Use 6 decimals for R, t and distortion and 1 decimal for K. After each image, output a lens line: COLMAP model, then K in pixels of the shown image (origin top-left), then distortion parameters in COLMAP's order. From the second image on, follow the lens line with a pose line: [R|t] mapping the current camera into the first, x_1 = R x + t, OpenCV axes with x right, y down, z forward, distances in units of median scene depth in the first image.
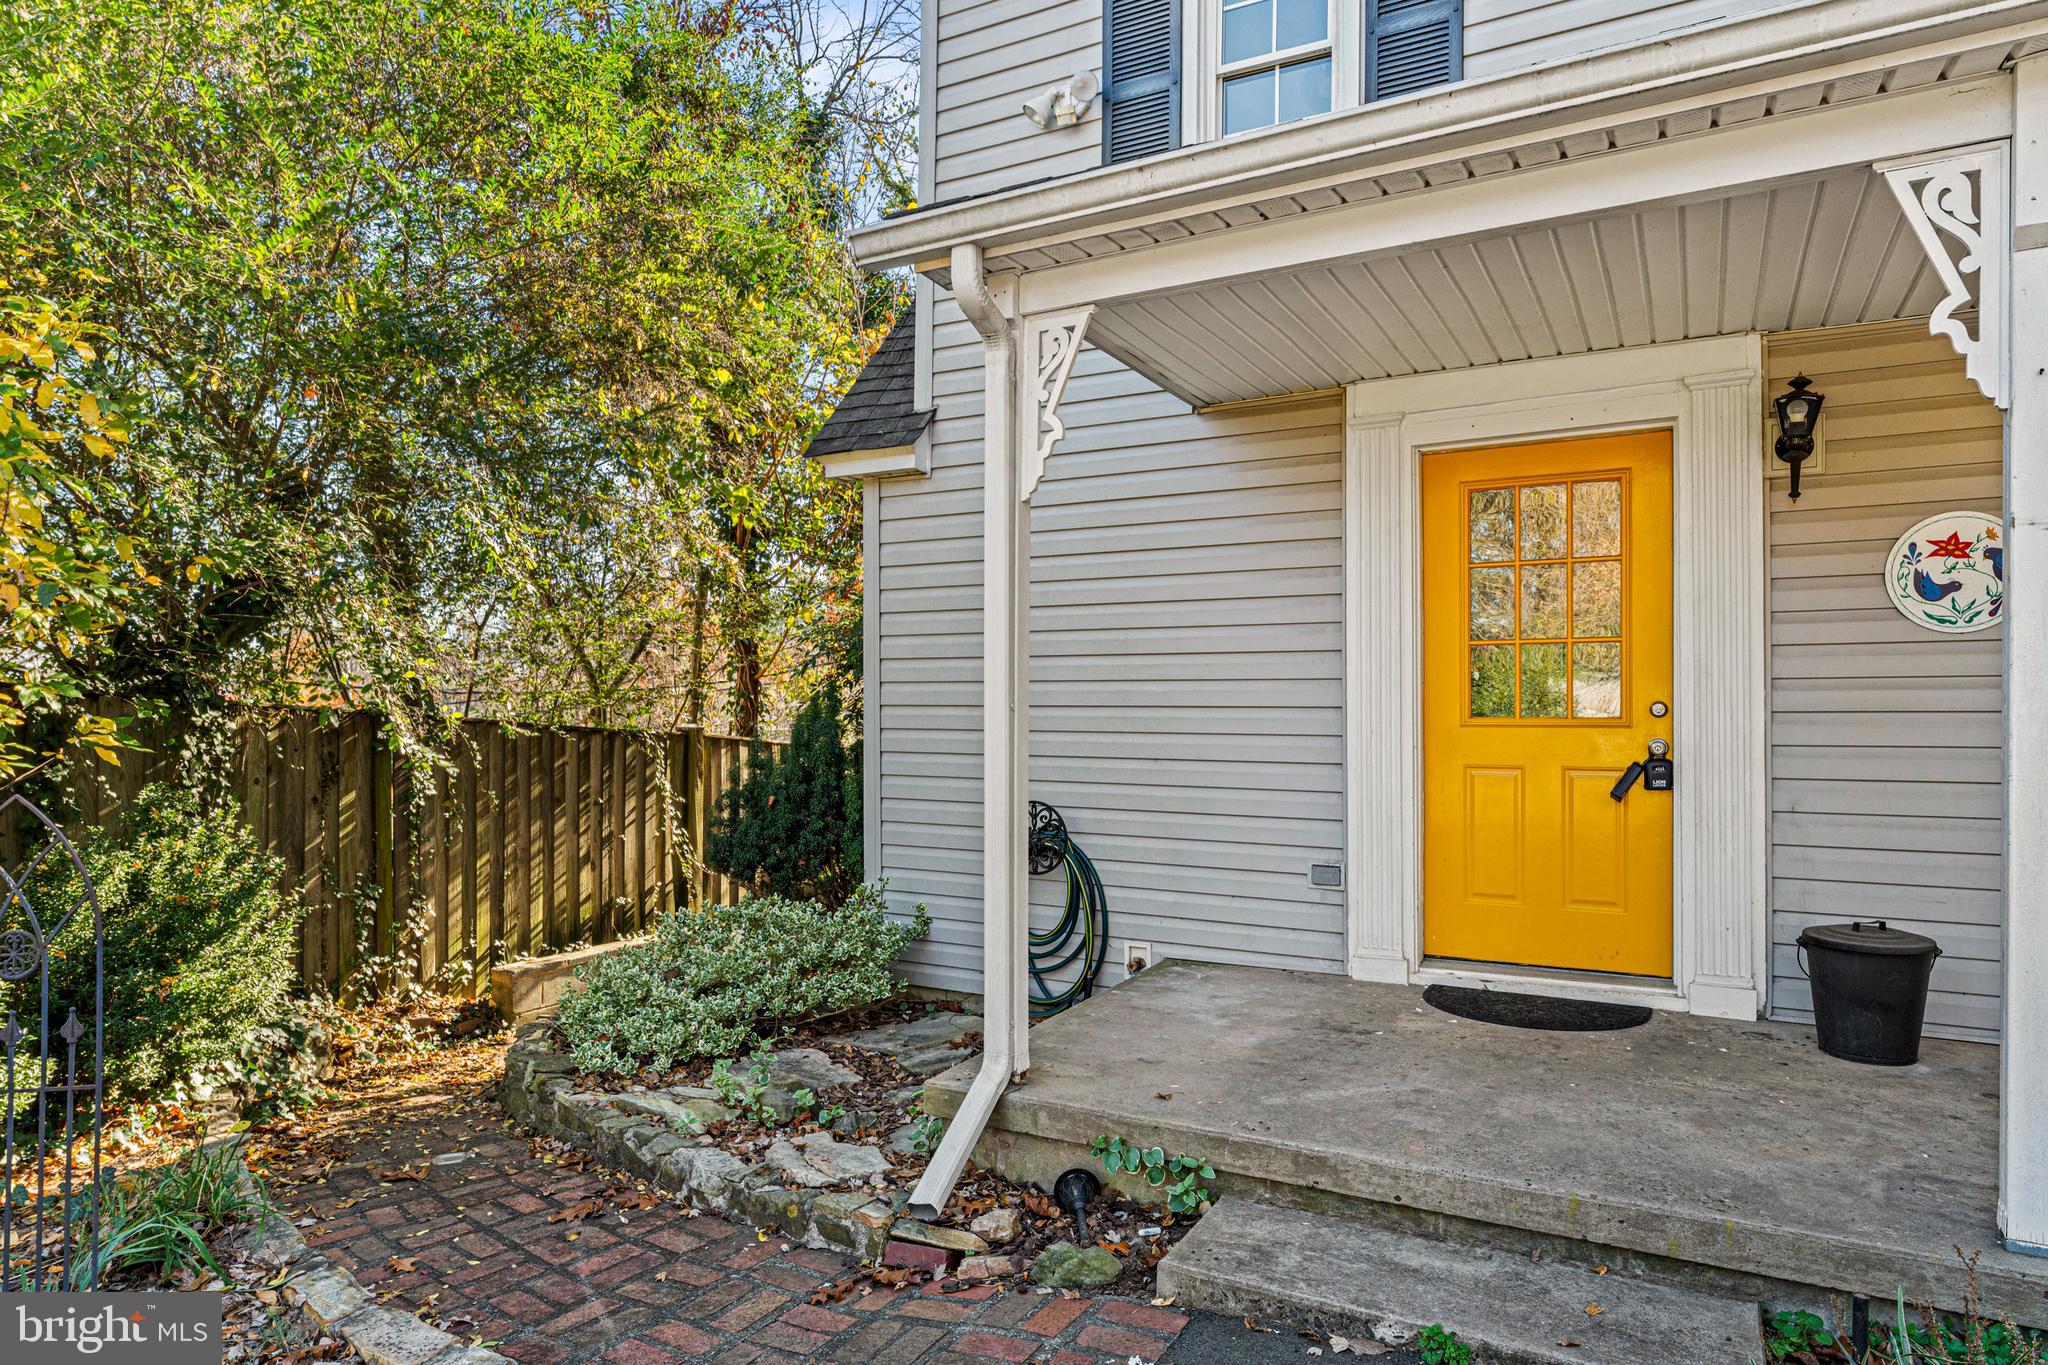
lens RADIAL K [[1215.2, 0, 1026.3], [0, 1215.2, 682.9], [0, 0, 1]] dist [-0.005534, -0.000913]
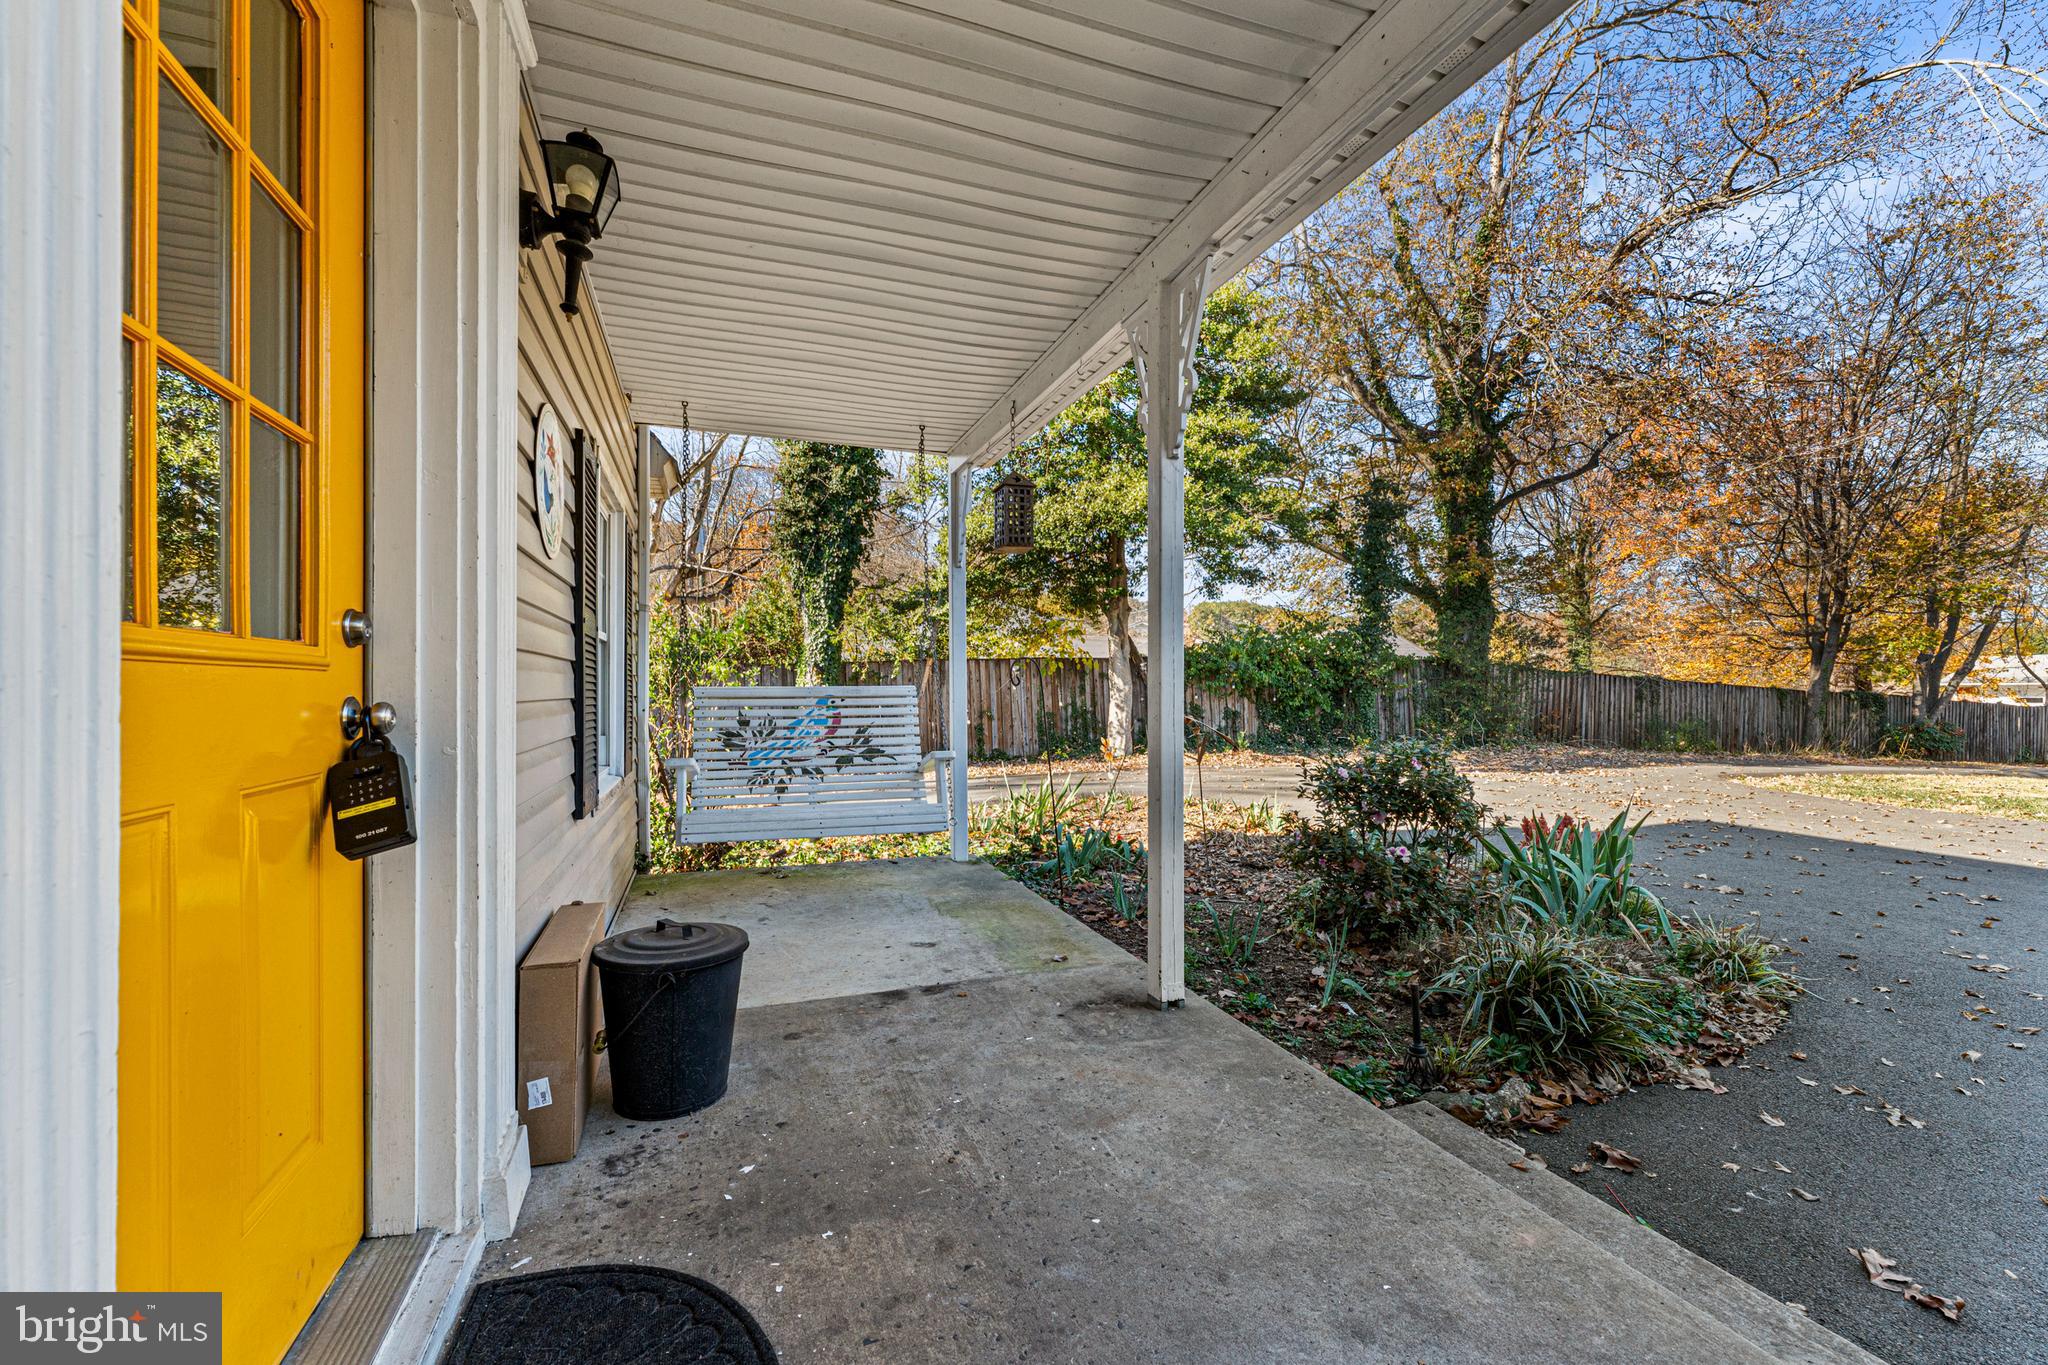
lens RADIAL K [[815.6, 0, 1028.4], [0, 815.6, 693.3], [0, 0, 1]] dist [0.001615, 0.000555]
pose [[-0.754281, -0.002491, 0.656546, 0.176319], [-0.012939, 0.999855, -0.011071, 0.051682], [-0.656424, -0.016845, -0.754204, 1.232653]]
